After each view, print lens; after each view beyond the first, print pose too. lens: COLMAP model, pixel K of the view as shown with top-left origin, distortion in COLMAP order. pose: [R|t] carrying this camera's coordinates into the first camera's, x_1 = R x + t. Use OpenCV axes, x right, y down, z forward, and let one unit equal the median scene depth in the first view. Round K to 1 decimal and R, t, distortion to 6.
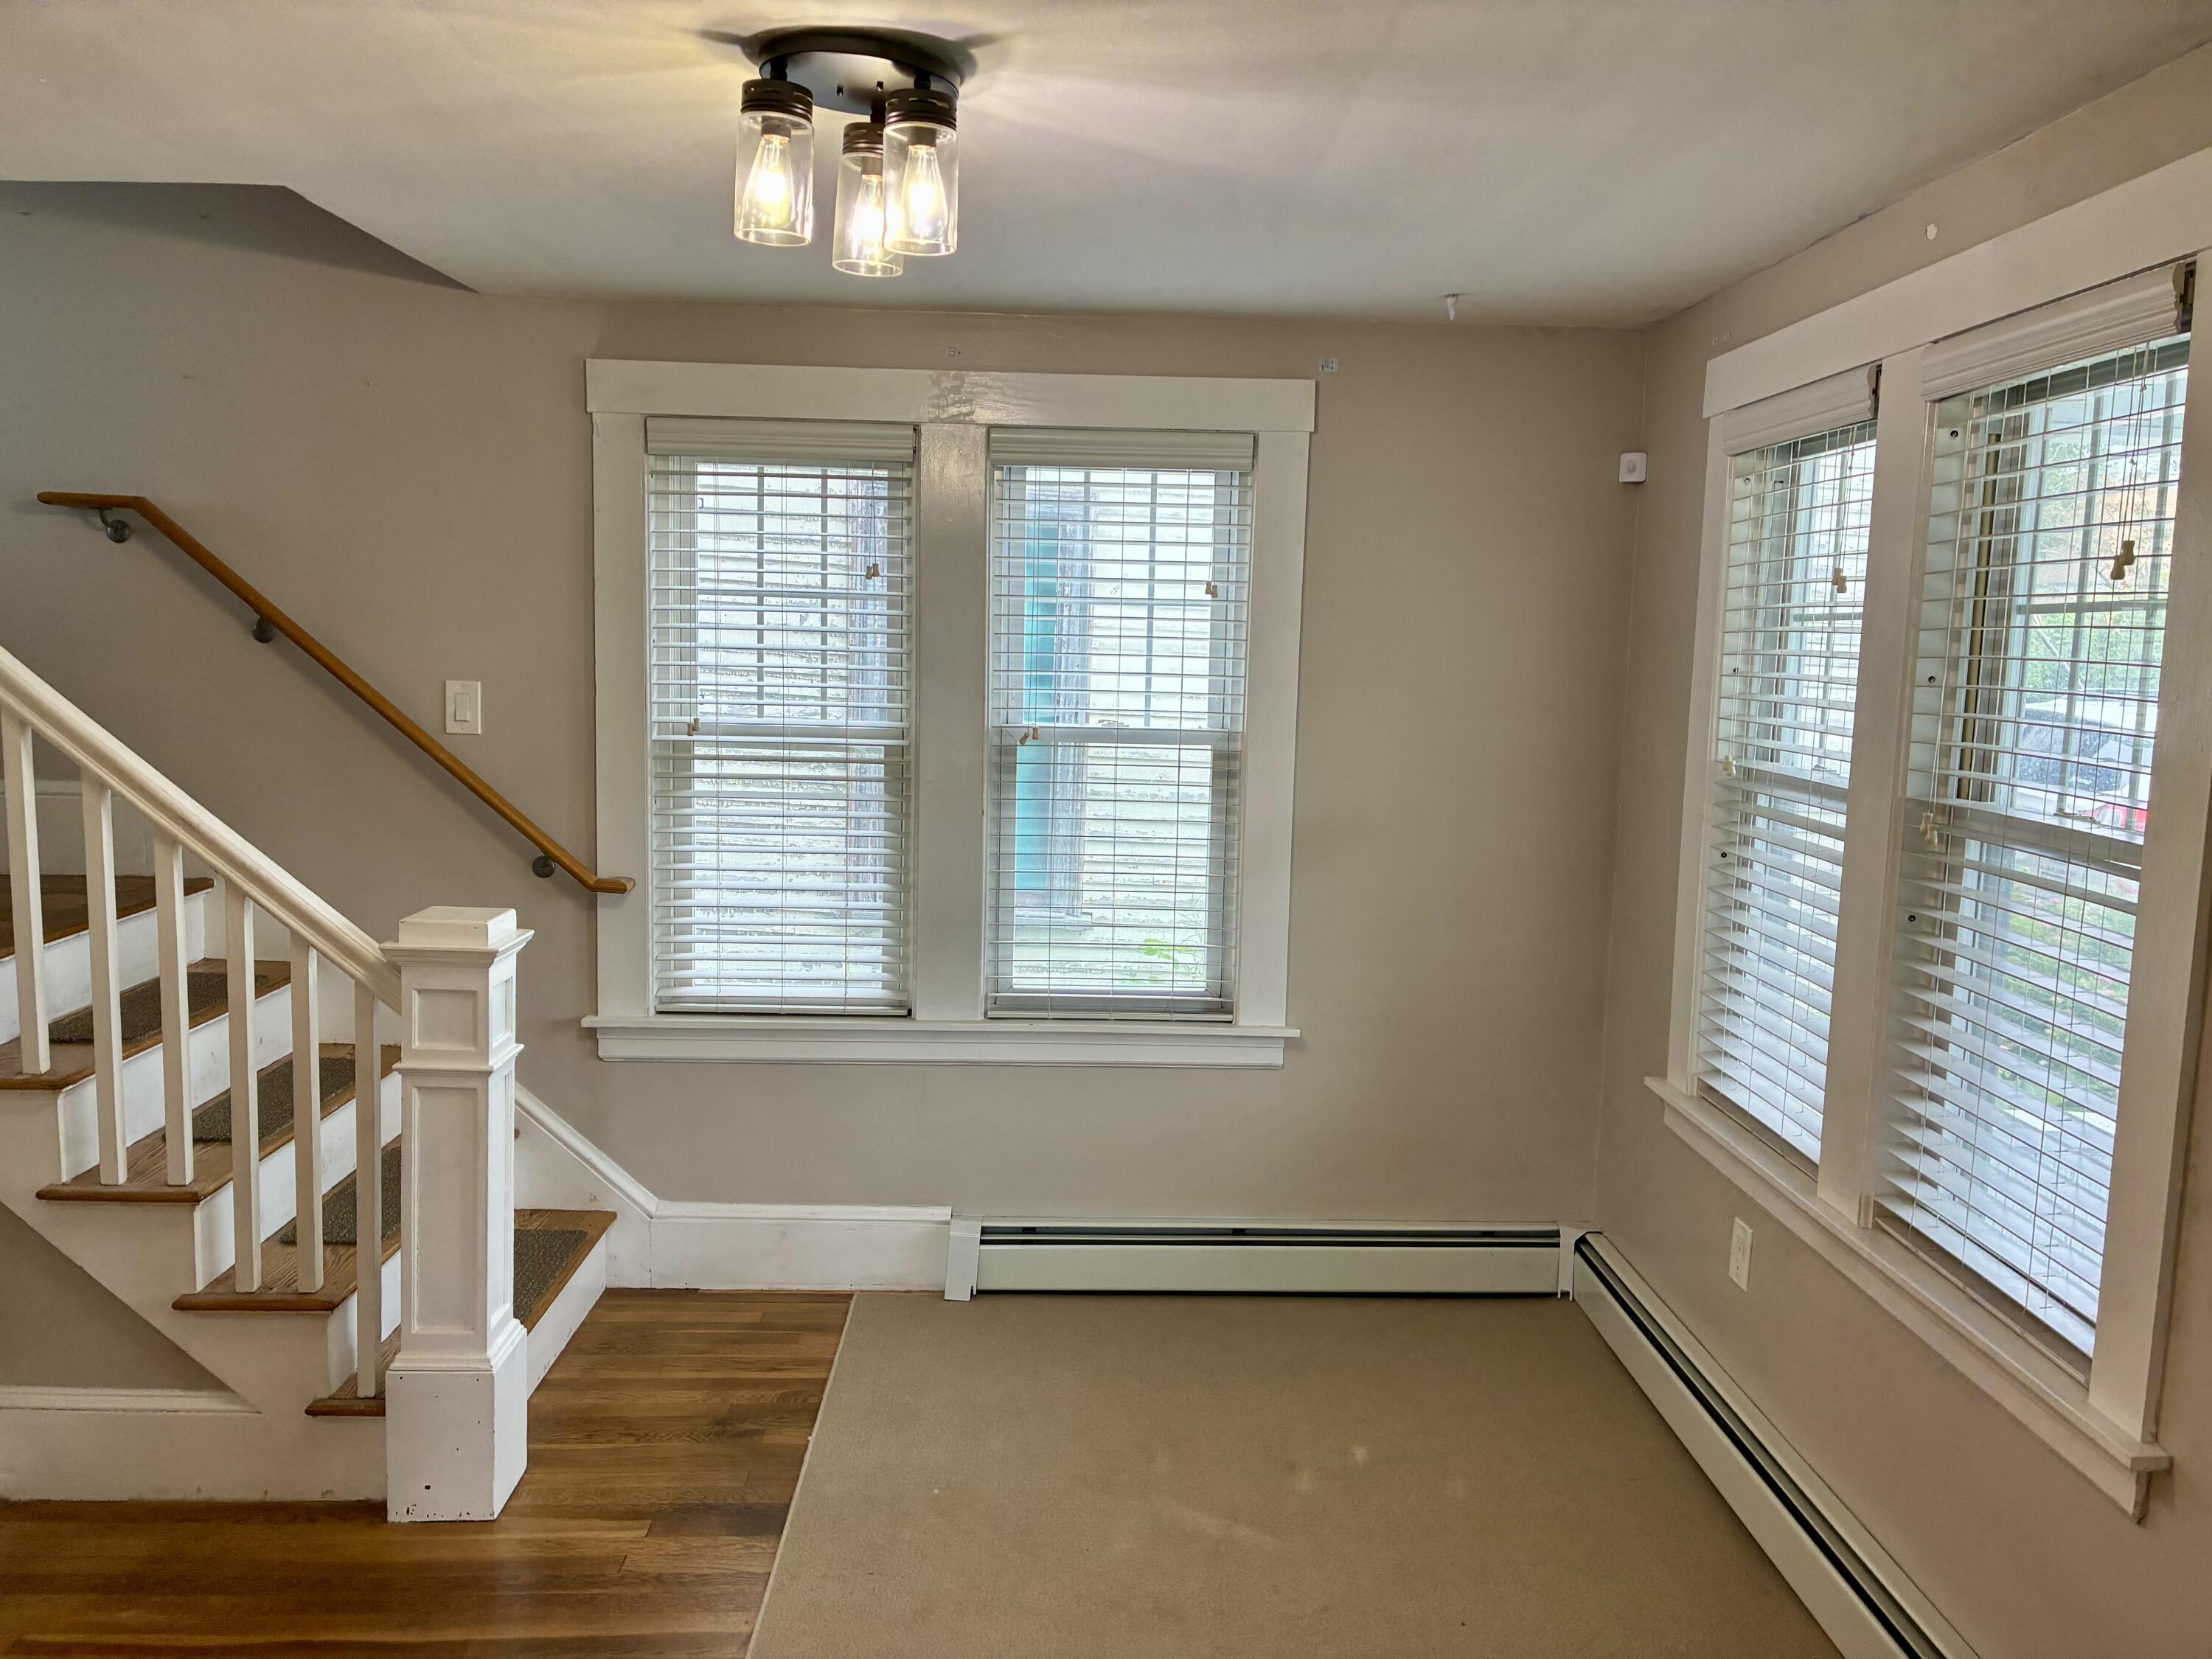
lens RADIAL K [[1682.9, 0, 1106.4], [0, 1682.9, 835.3], [0, 0, 1]] dist [0.054587, -0.065647]
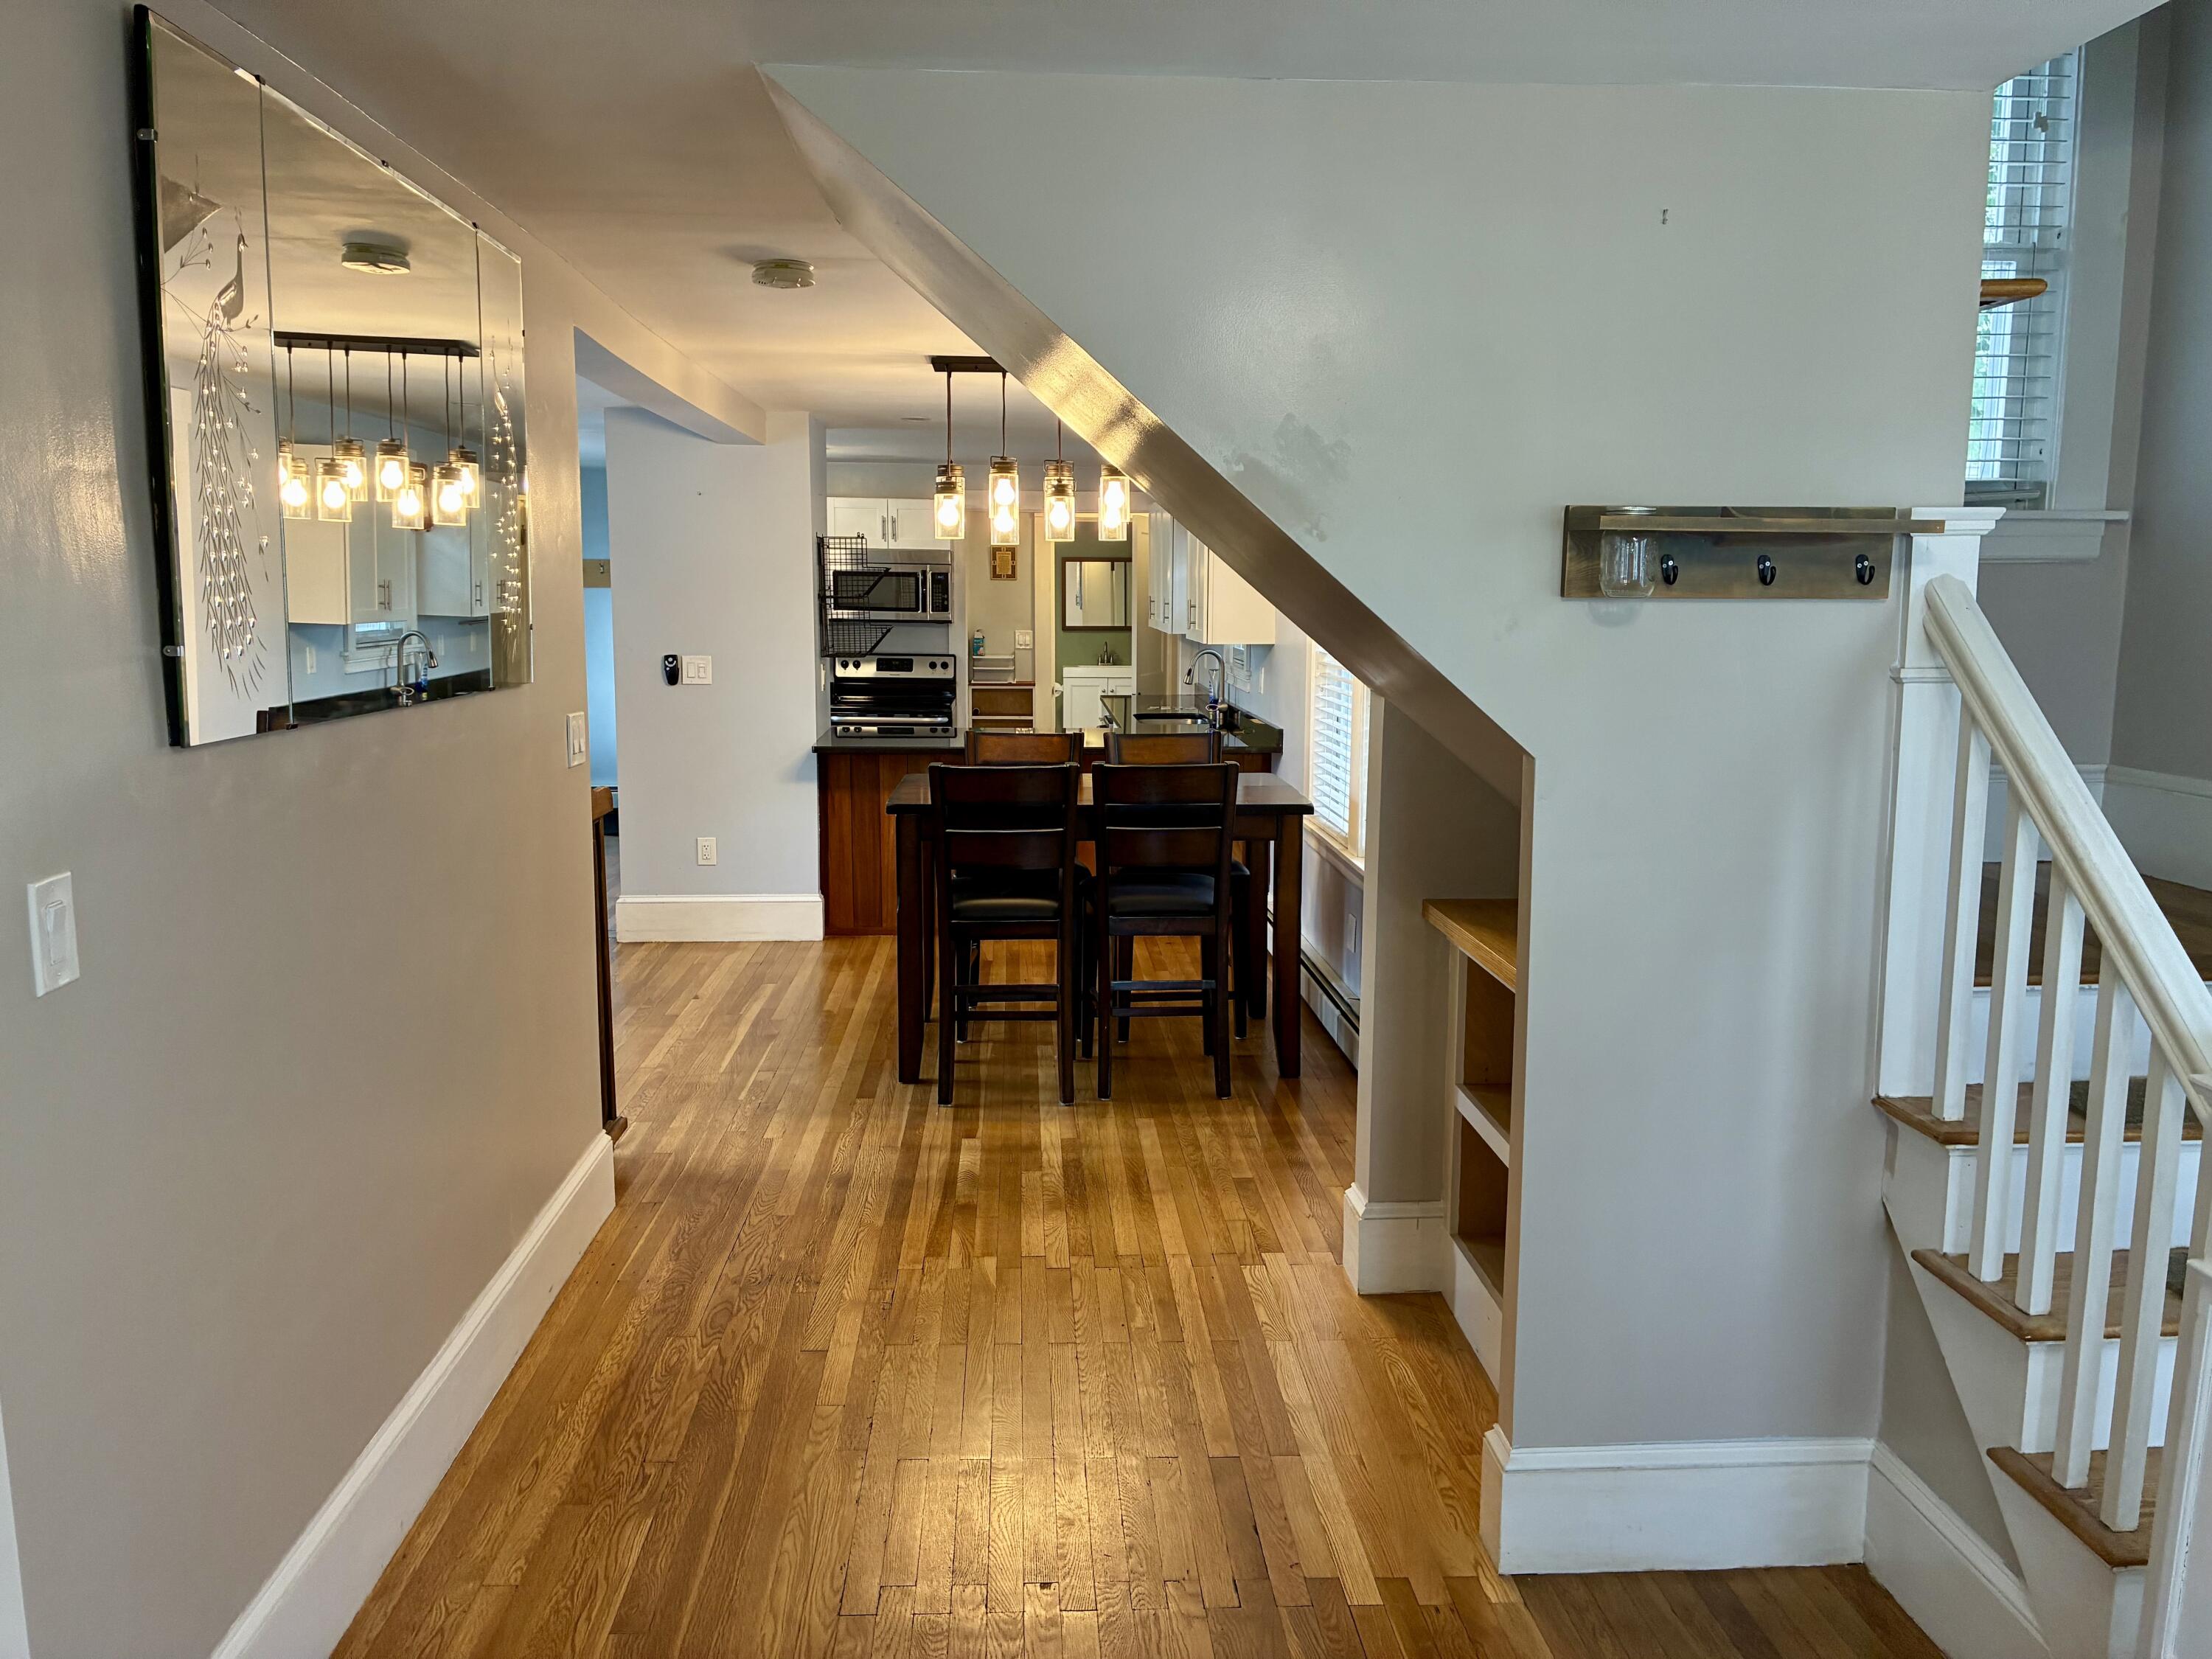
lens RADIAL K [[1682.9, 0, 1119.9], [0, 1682.9, 837.4], [0, 0, 1]] dist [0.054587, -0.065647]
pose [[0.029938, 0.121341, -0.992159, 0.182726], [-0.122247, 0.985597, 0.116849, -0.047470], [0.992048, 0.117791, 0.044341, 0.495400]]
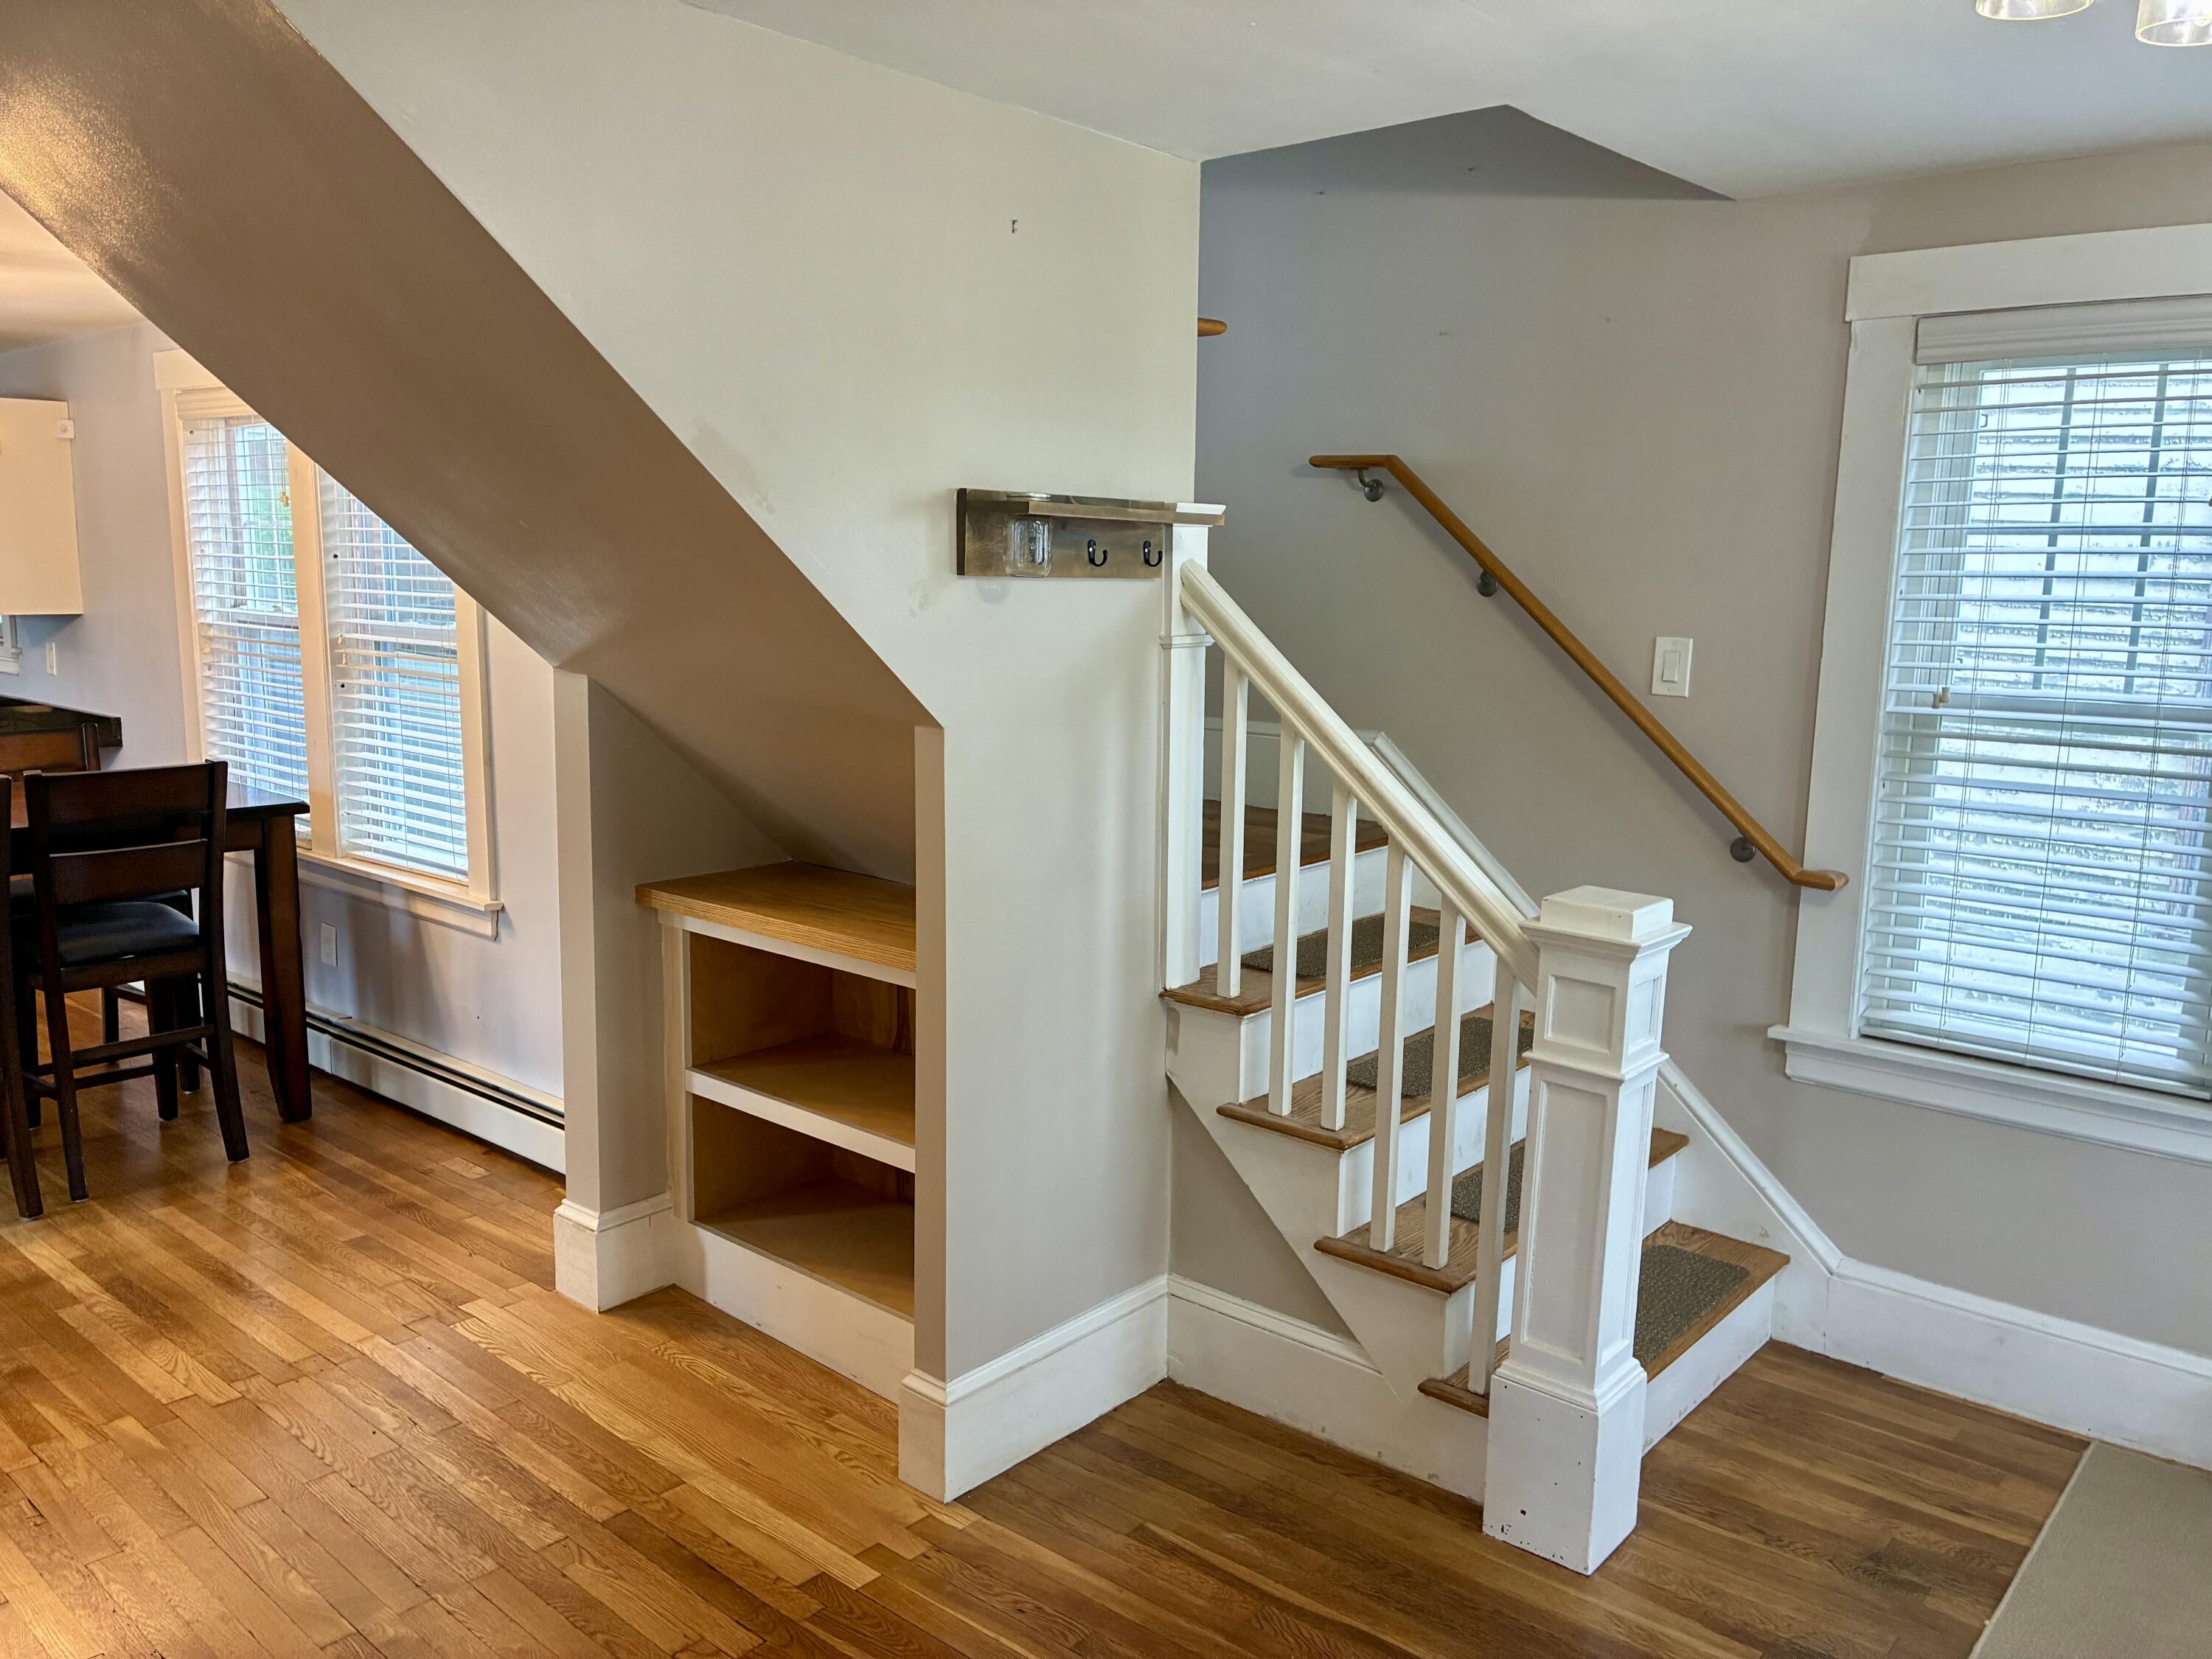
lens RADIAL K [[1682.9, 0, 1101.1], [0, 1682.9, 829.8], [0, 0, 1]] dist [0.054587, -0.065647]
pose [[0.738189, 0.092243, -0.668257, 0.011723], [-0.078481, 0.995624, 0.050736, -0.012642], [0.670013, 0.014993, 0.742198, 0.146583]]
